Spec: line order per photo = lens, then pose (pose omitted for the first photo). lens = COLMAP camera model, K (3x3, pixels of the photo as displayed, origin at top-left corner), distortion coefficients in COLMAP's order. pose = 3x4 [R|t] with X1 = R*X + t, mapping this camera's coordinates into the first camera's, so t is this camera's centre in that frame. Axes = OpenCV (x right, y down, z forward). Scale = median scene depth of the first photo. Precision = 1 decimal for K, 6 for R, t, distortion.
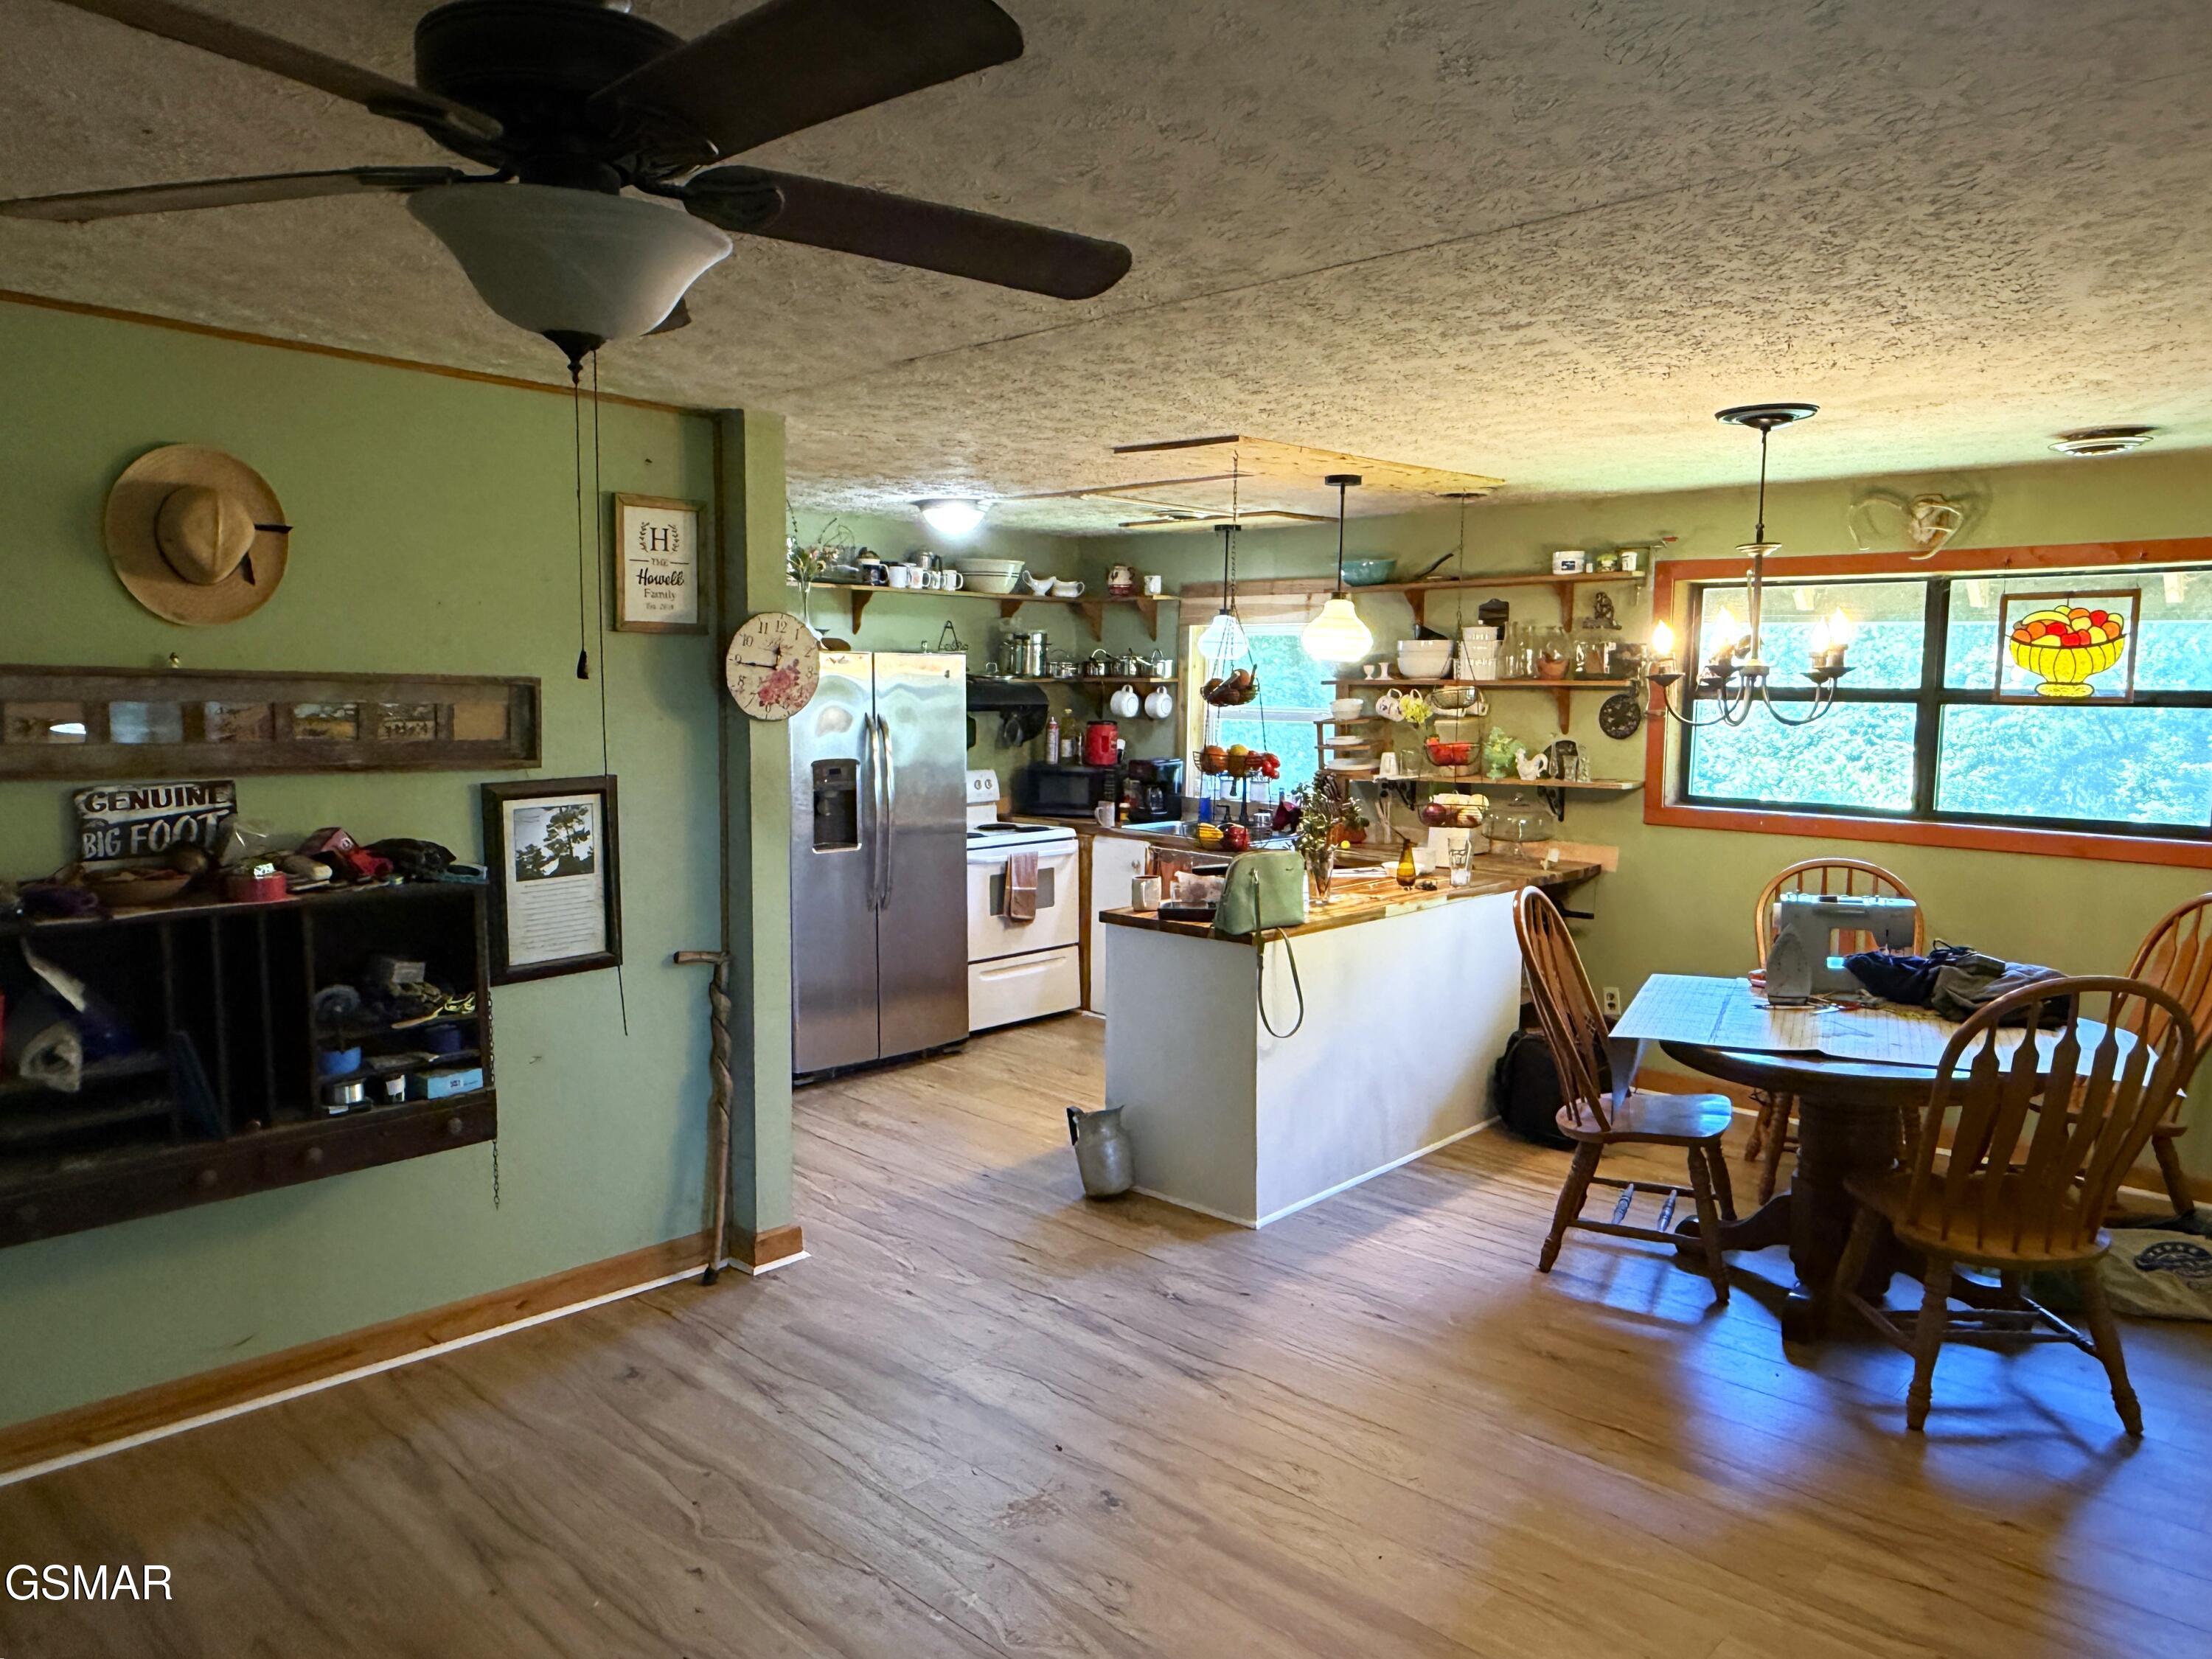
lens RADIAL K [[1494.4, 0, 1106.0], [0, 1494.4, 829.5], [0, 0, 1]] dist [-0.007283, -0.001399]
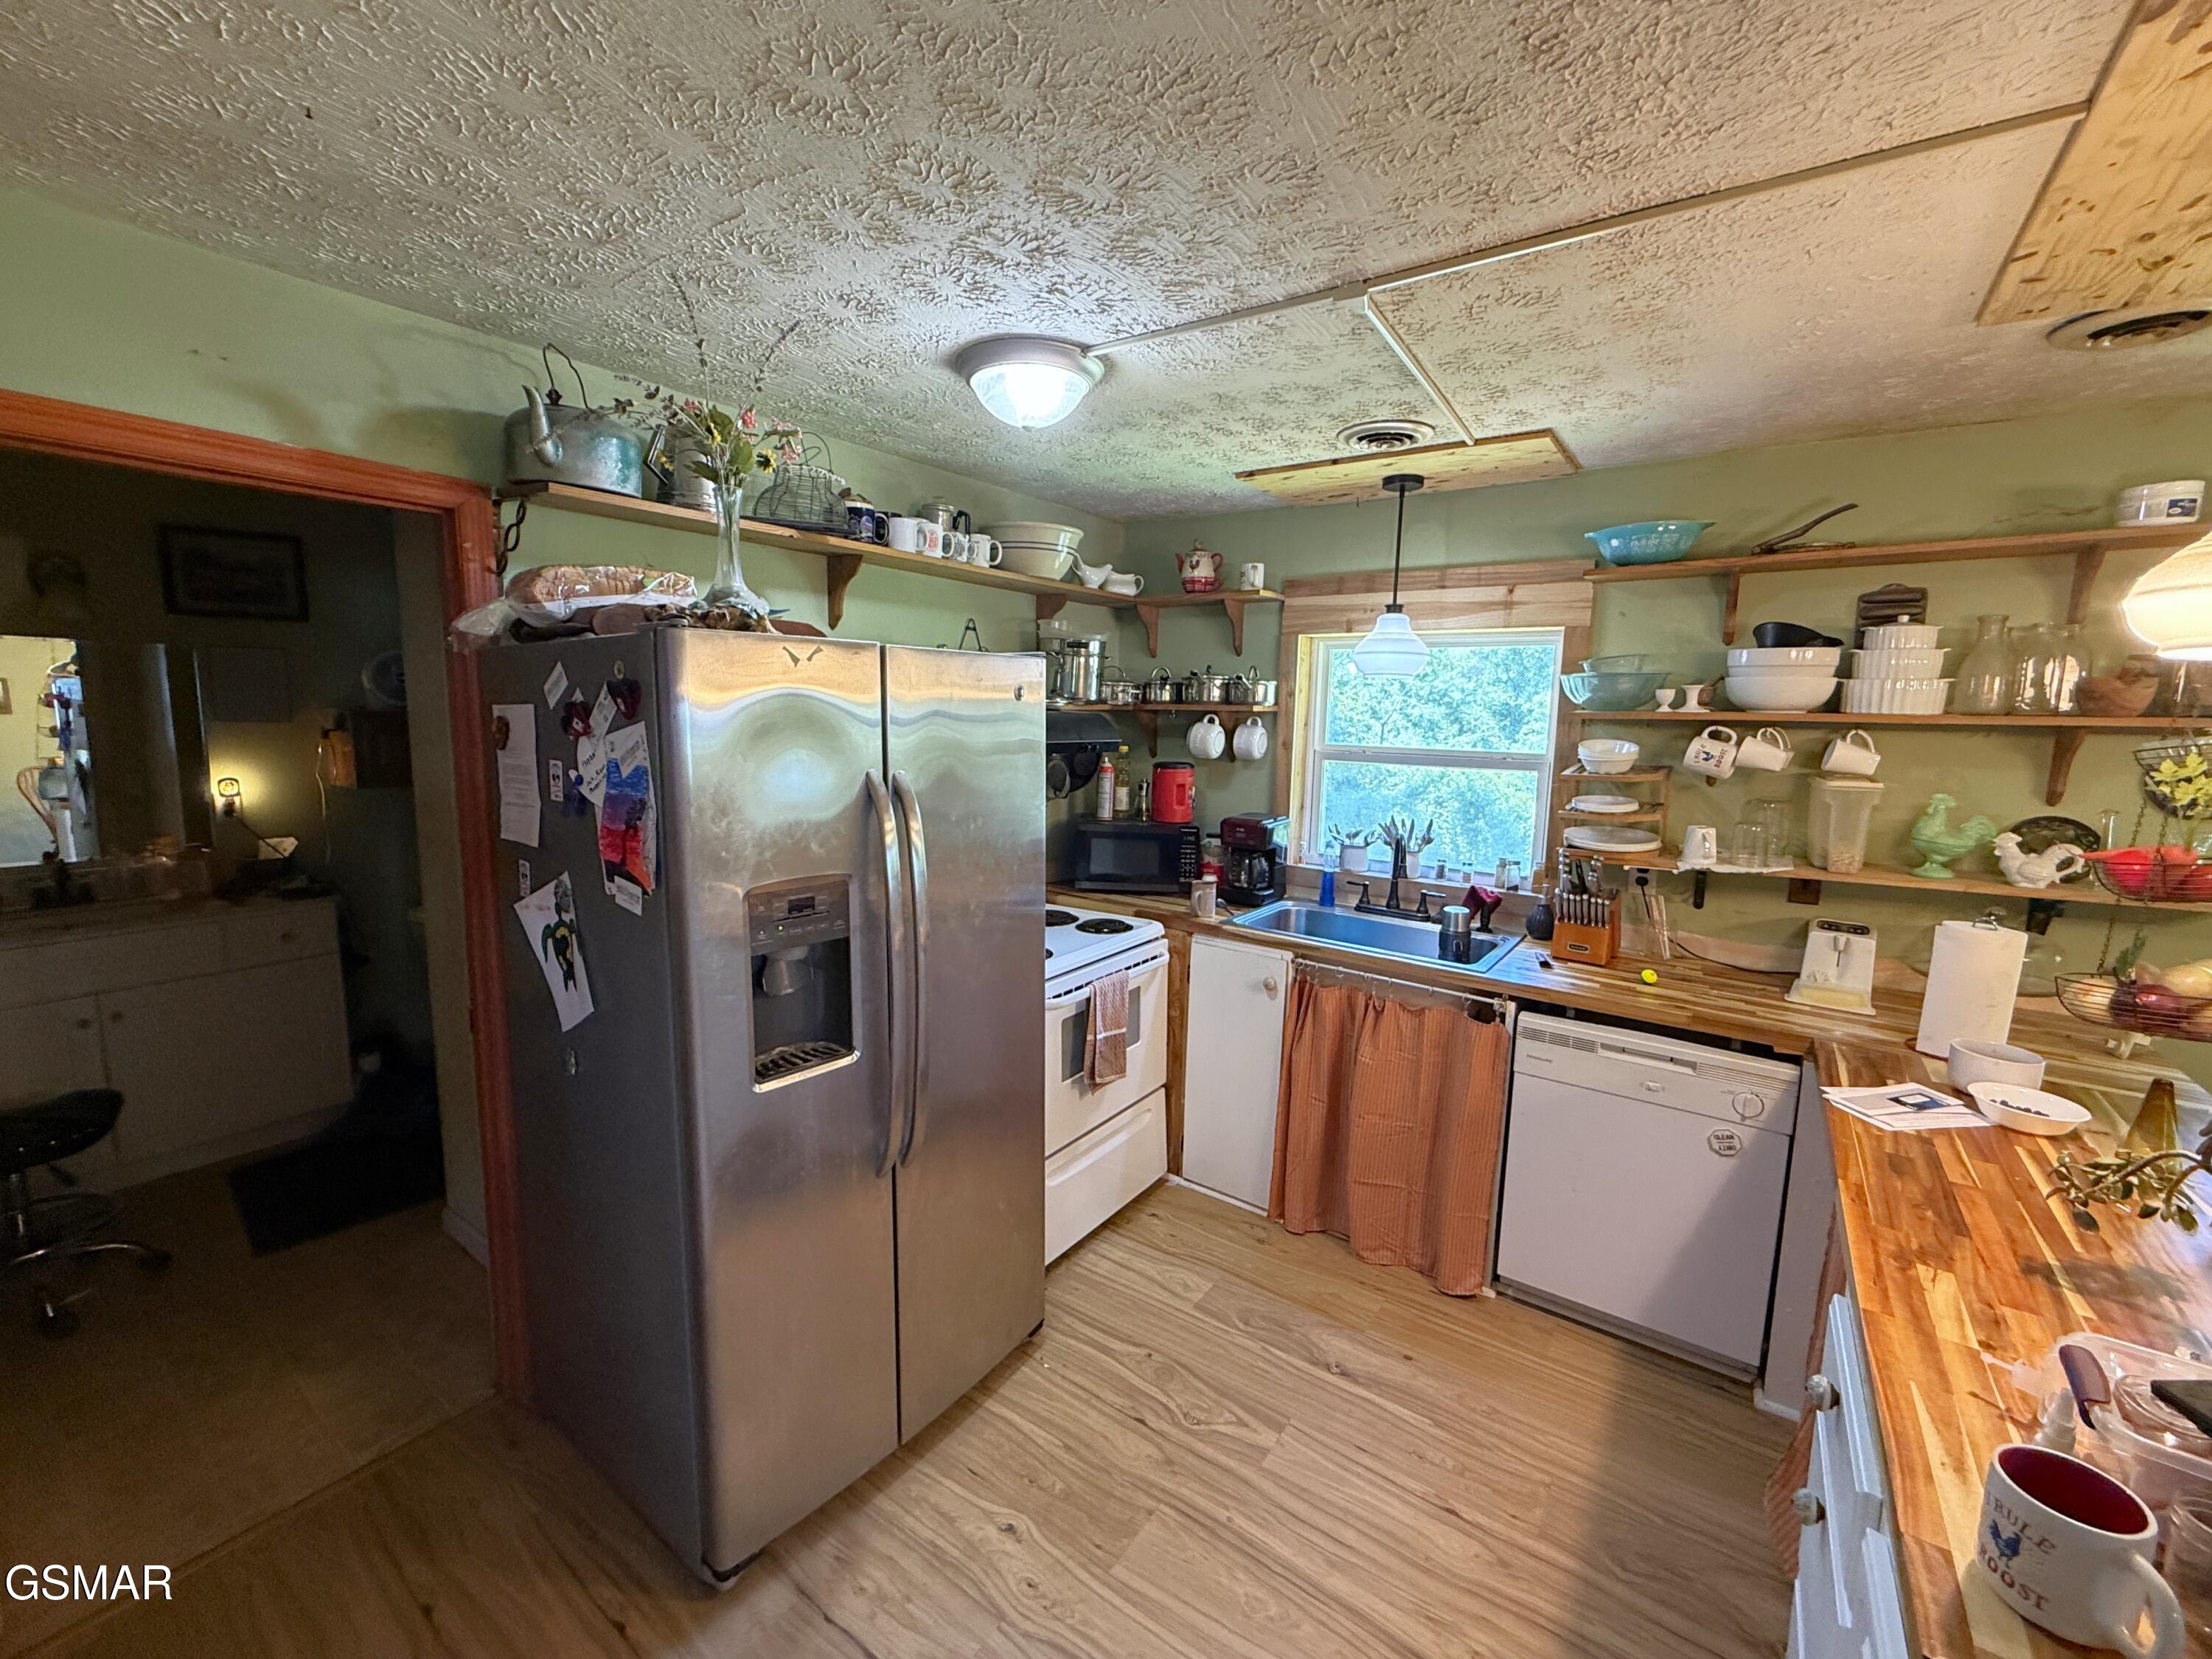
lens RADIAL K [[914.5, 0, 1106.0], [0, 914.5, 829.5], [0, 0, 1]] dist [0.006248, 0.000484]
pose [[0.990534, -0.006887, 0.137098, -0.111580], [0.002219, 0.999413, 0.034174, -0.062053], [-0.137253, -0.033546, 0.989968, 0.623925]]
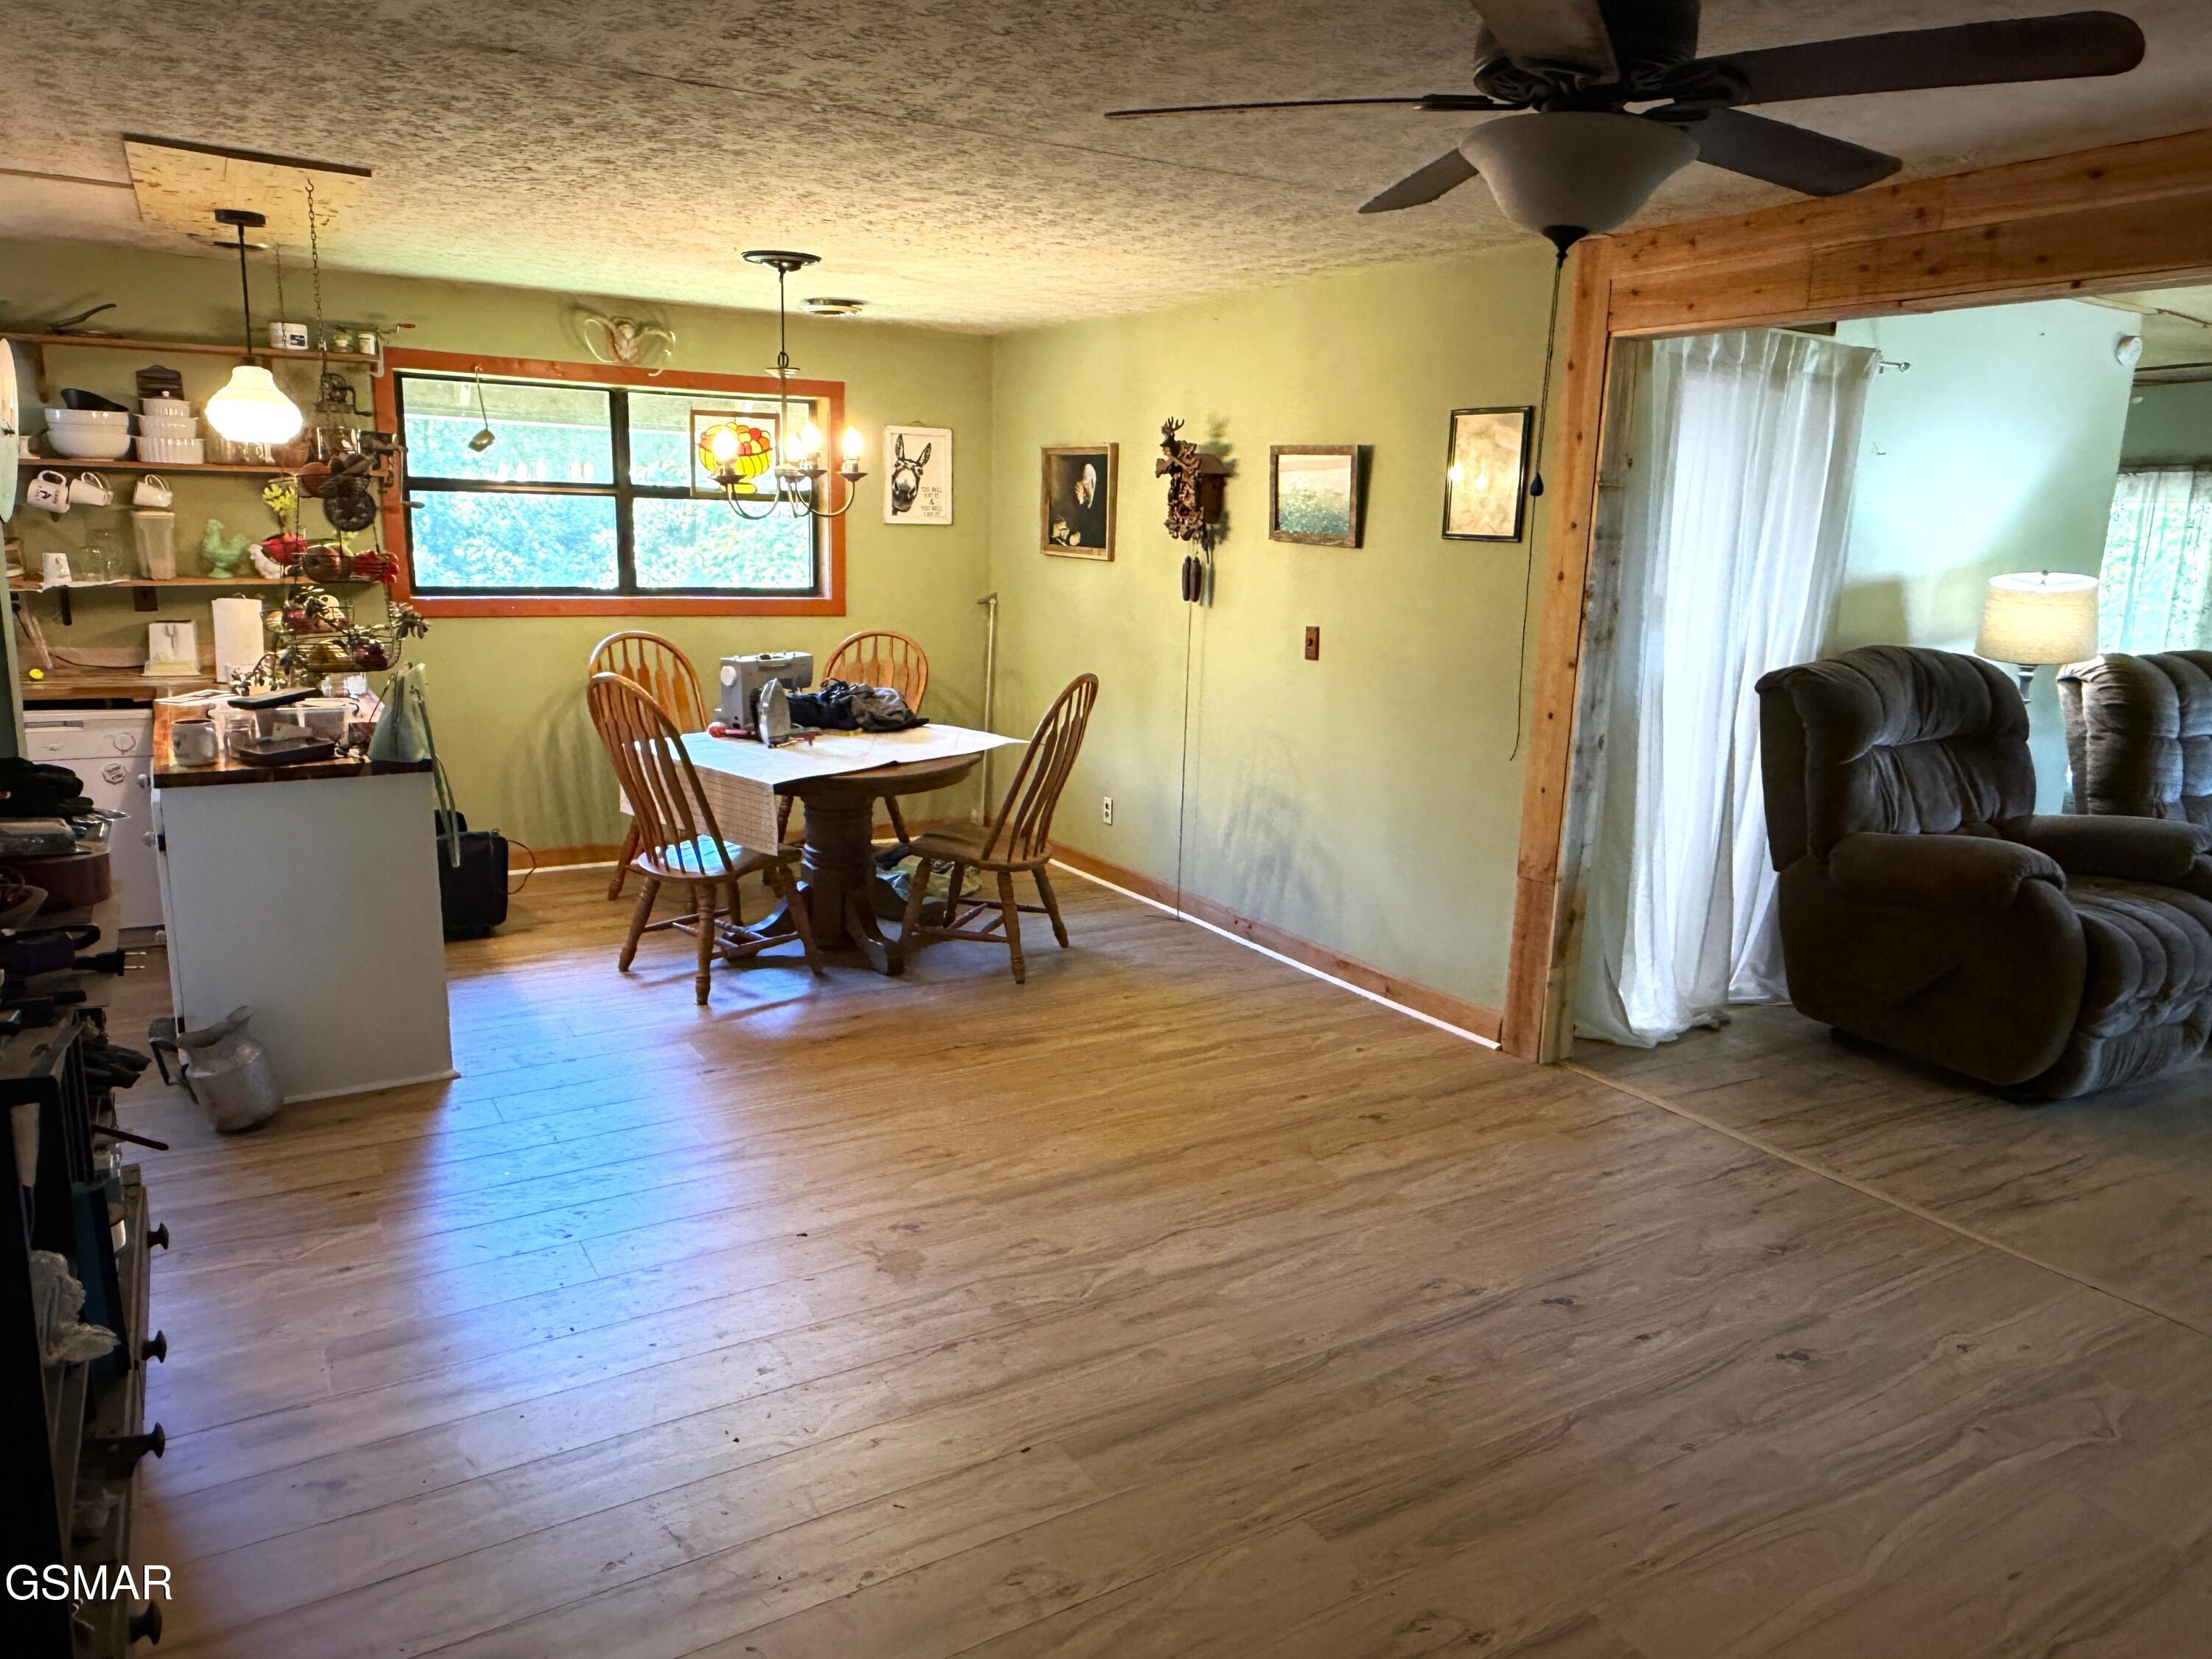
lens RADIAL K [[1494.4, 0, 1106.0], [0, 1494.4, 829.5], [0, 0, 1]] dist [-0.007283, -0.001399]
pose [[0.264833, -0.201951, 0.942910, -0.420620], [0.066040, 0.979326, 0.191202, -0.021272], [-0.962030, 0.011633, 0.272695, 0.240450]]
